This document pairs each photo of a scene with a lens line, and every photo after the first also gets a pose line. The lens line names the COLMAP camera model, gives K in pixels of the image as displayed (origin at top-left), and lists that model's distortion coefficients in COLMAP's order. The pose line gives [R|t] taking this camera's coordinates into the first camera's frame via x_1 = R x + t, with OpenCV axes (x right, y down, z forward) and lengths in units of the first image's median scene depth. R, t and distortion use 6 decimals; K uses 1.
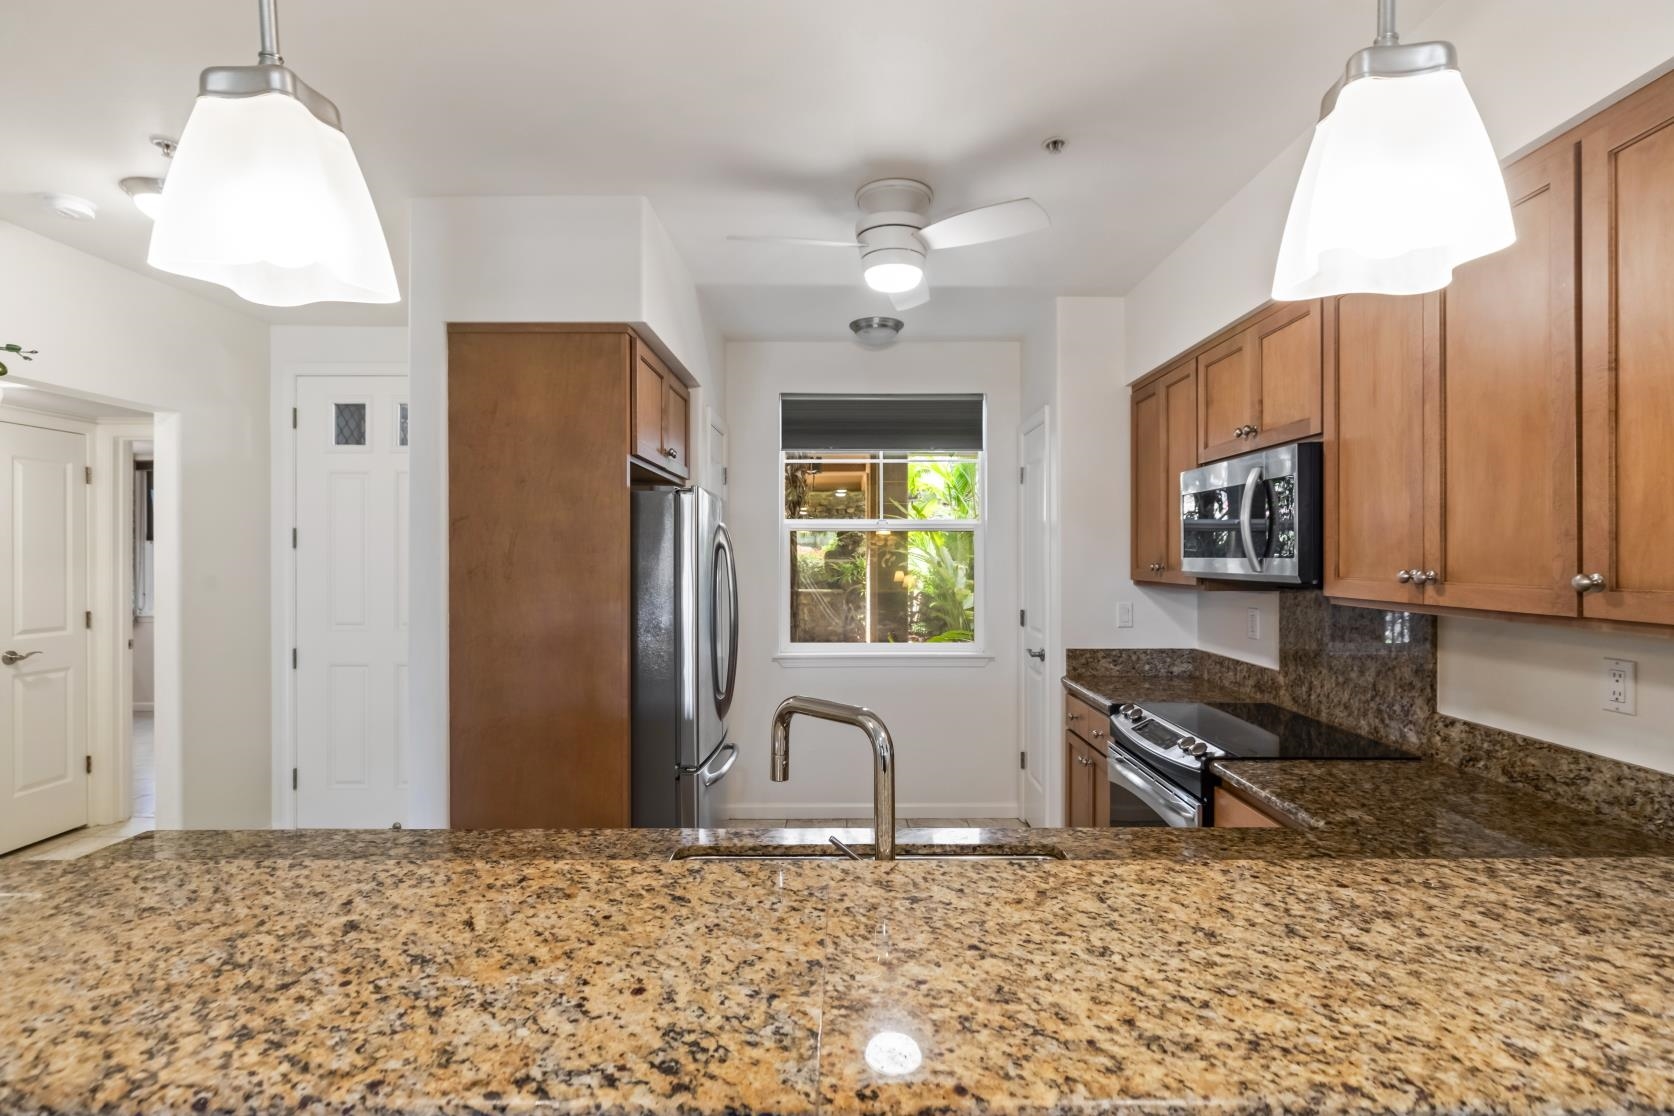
lens RADIAL K [[778.5, 0, 849.6], [0, 778.5, 557.2], [0, 0, 1]] dist [-0.004201, 0.000328]
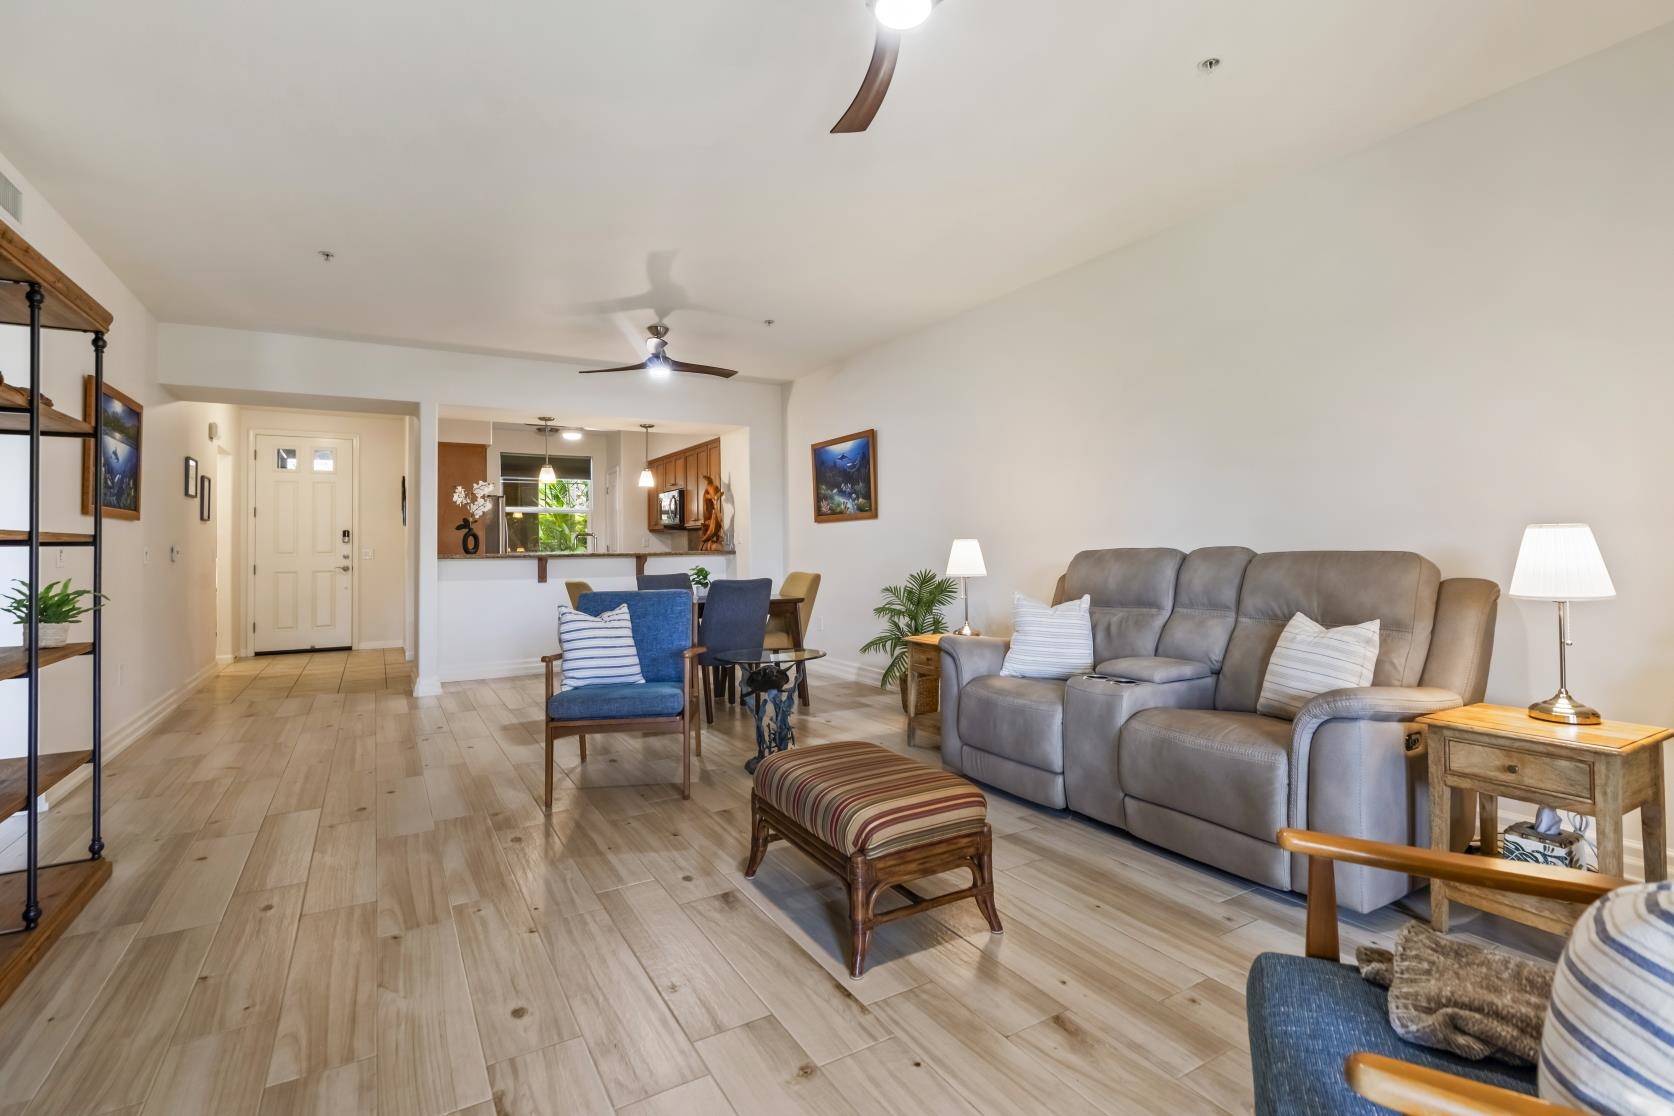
lens RADIAL K [[789.1, 0, 849.2], [0, 789.1, 525.9], [0, 0, 1]] dist [-0.001677, -0.000131]
pose [[0.861720, 0.000971, 0.507384, -0.723430], [0.016456, 0.999419, -0.029861, 0.176017], [-0.507118, 0.034081, 0.861203, -2.894584]]
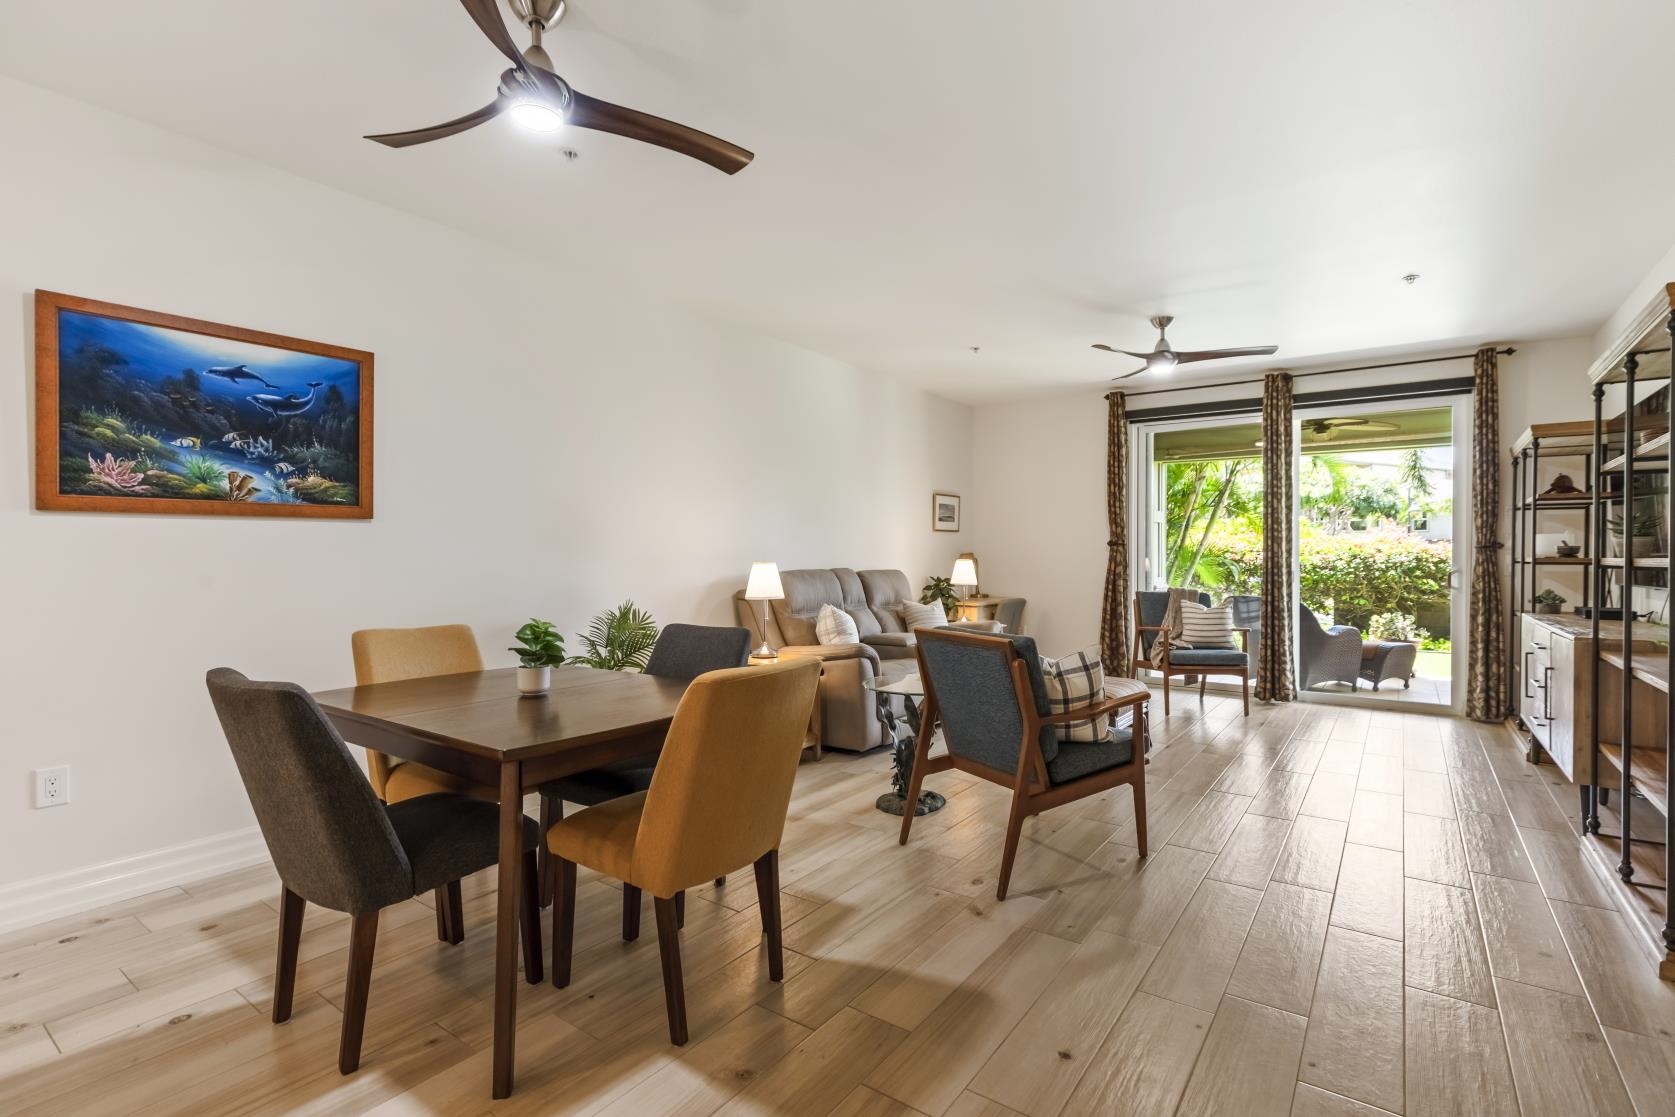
lens RADIAL K [[782.2, 0, 846.3], [0, 782.2, 555.3], [0, 0, 1]] dist [-0.007919, -0.000158]
pose [[-0.808754, -0.003732, 0.588135, -0.830031], [-0.000609, 0.999985, 0.005508, 0.127182], [-0.588146, 0.004097, -0.808744, -0.002103]]
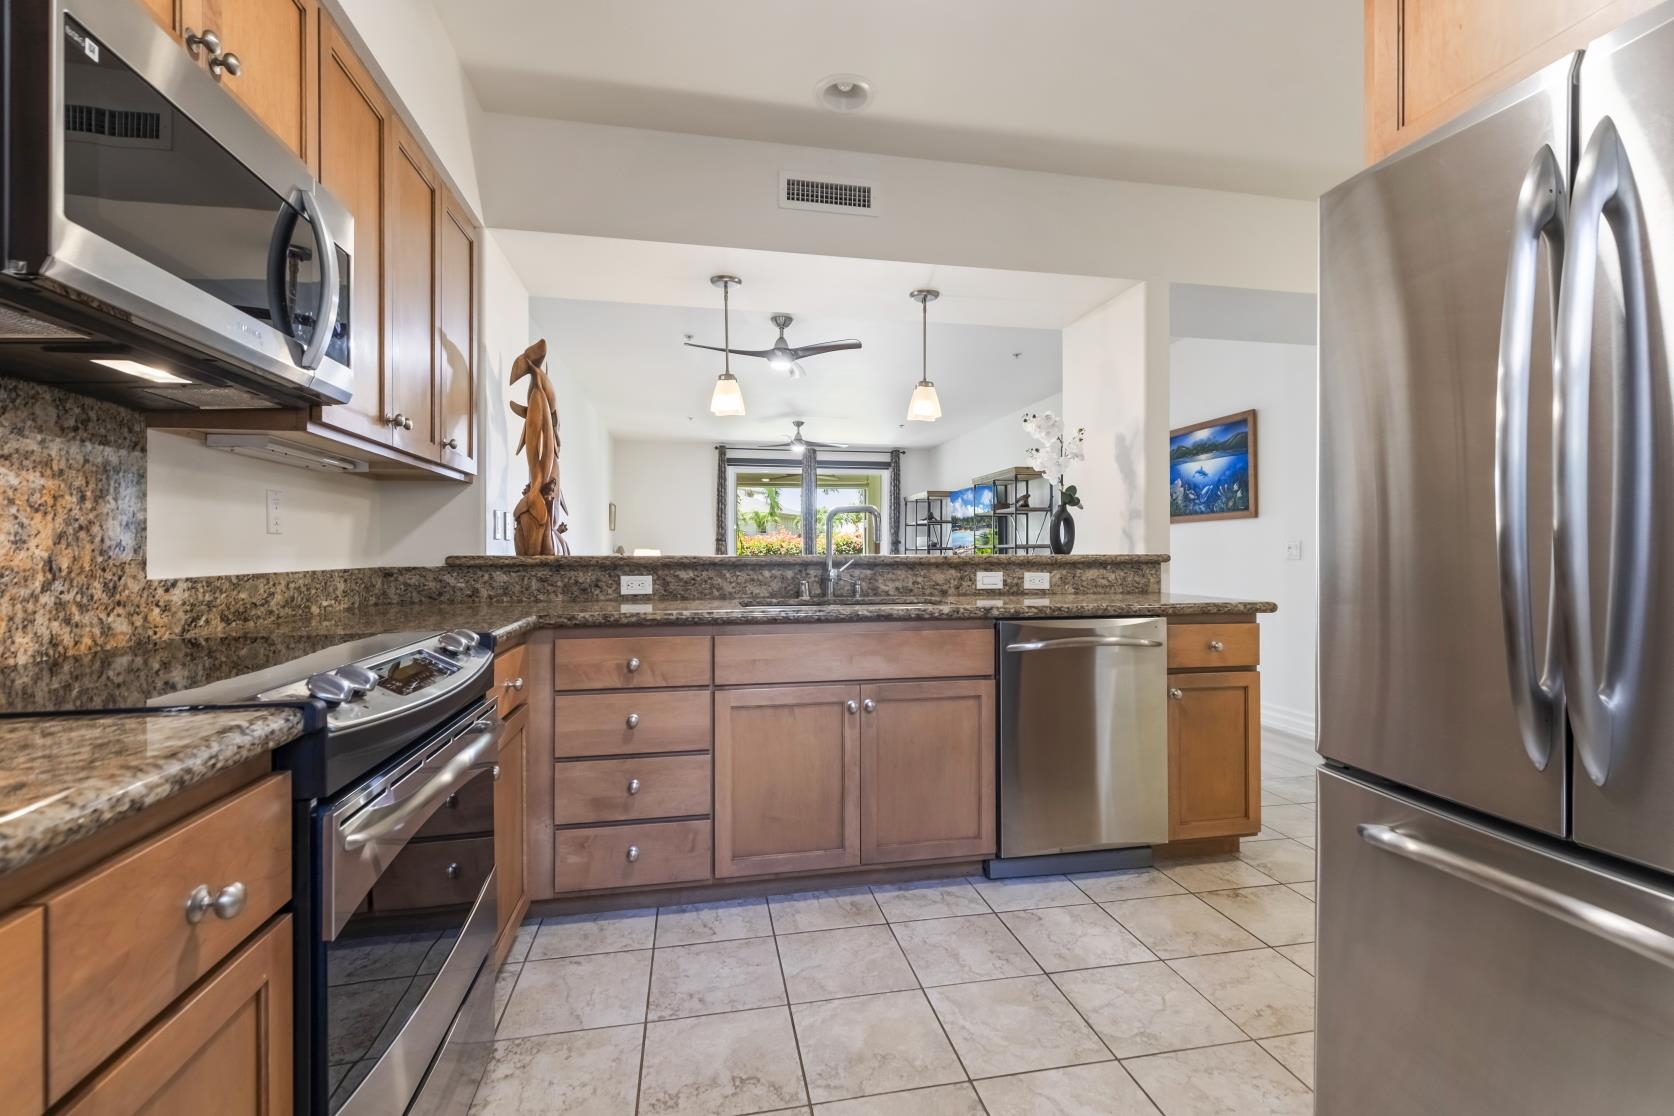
lens RADIAL K [[750.3, 0, 848.2], [0, 750.3, 551.3], [0, 0, 1]] dist [0.001969, -0.000385]
pose [[-0.981281, 0.001059, -0.192580, 0.228094], [0.000684, 0.999998, 0.002012, 0.158915], [0.192581, 0.001843, -0.981279, 1.653523]]
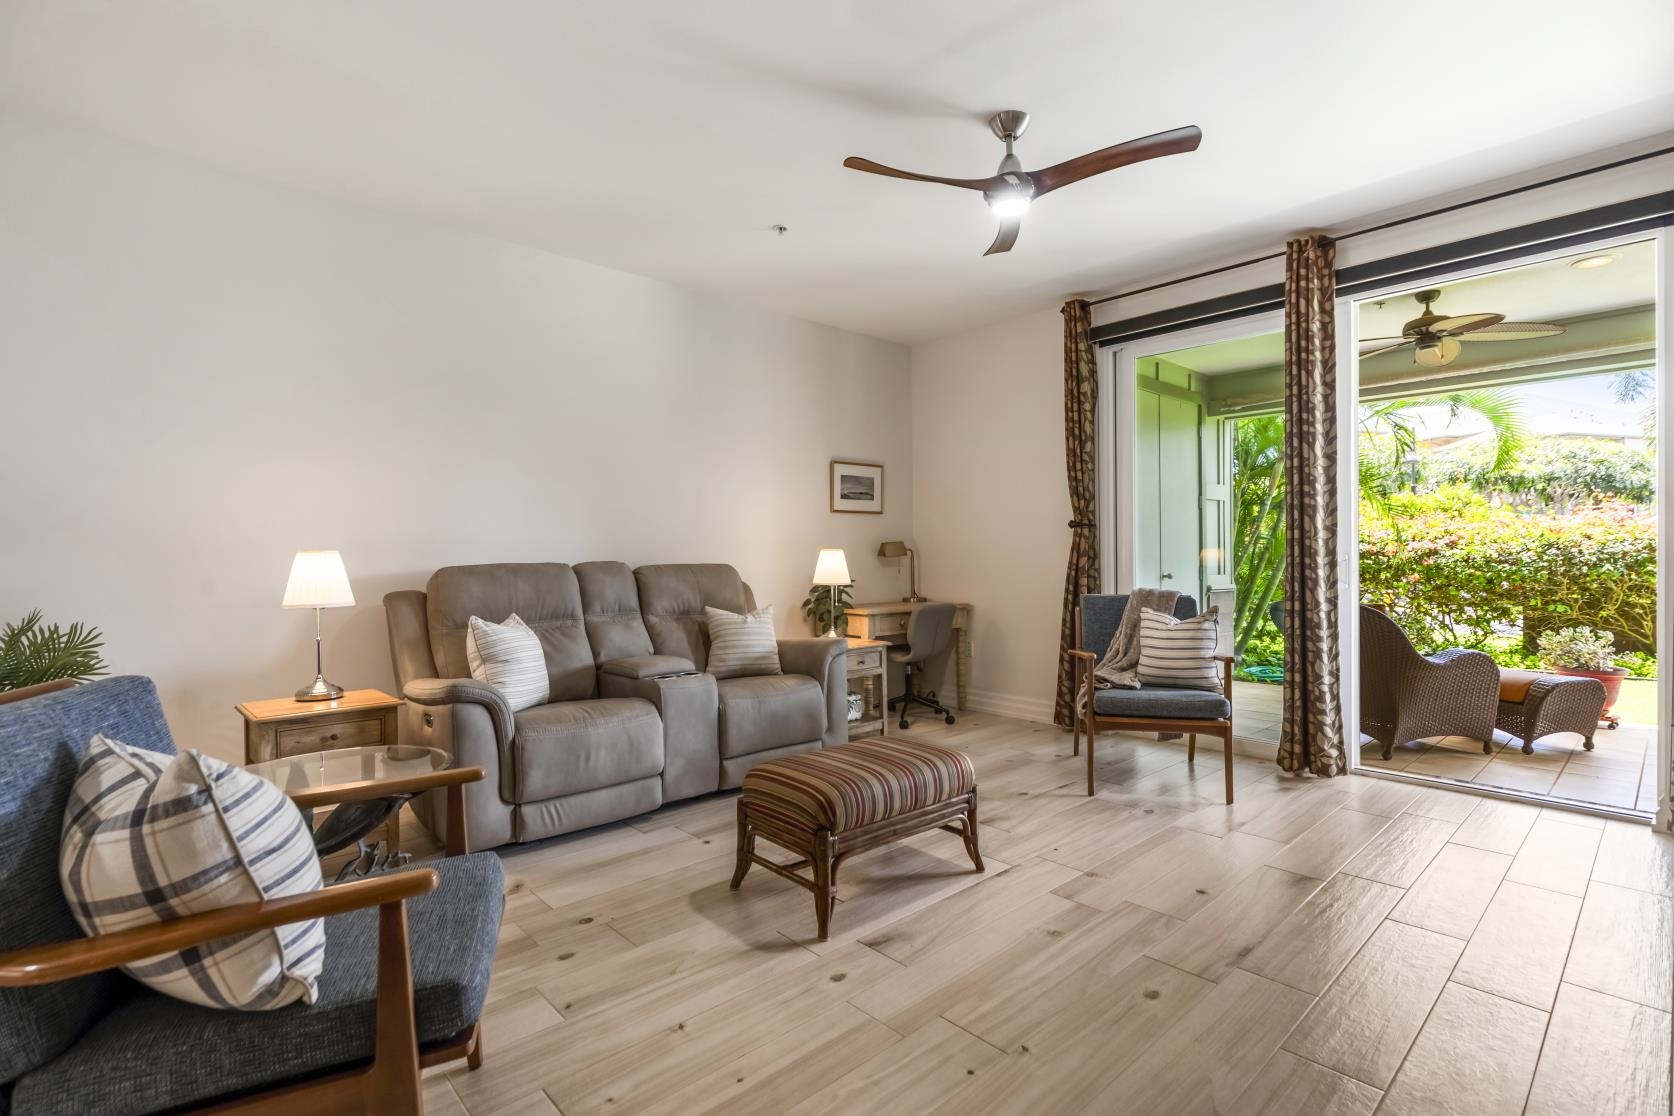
lens RADIAL K [[778.5, 0, 849.6], [0, 778.5, 557.2], [0, 0, 1]] dist [-0.004201, 0.000328]
pose [[-0.676371, 0.003642, 0.736552, -0.997987], [0.010152, 0.999939, 0.004379, 0.169751], [-0.736491, 0.010439, -0.676367, -1.223753]]
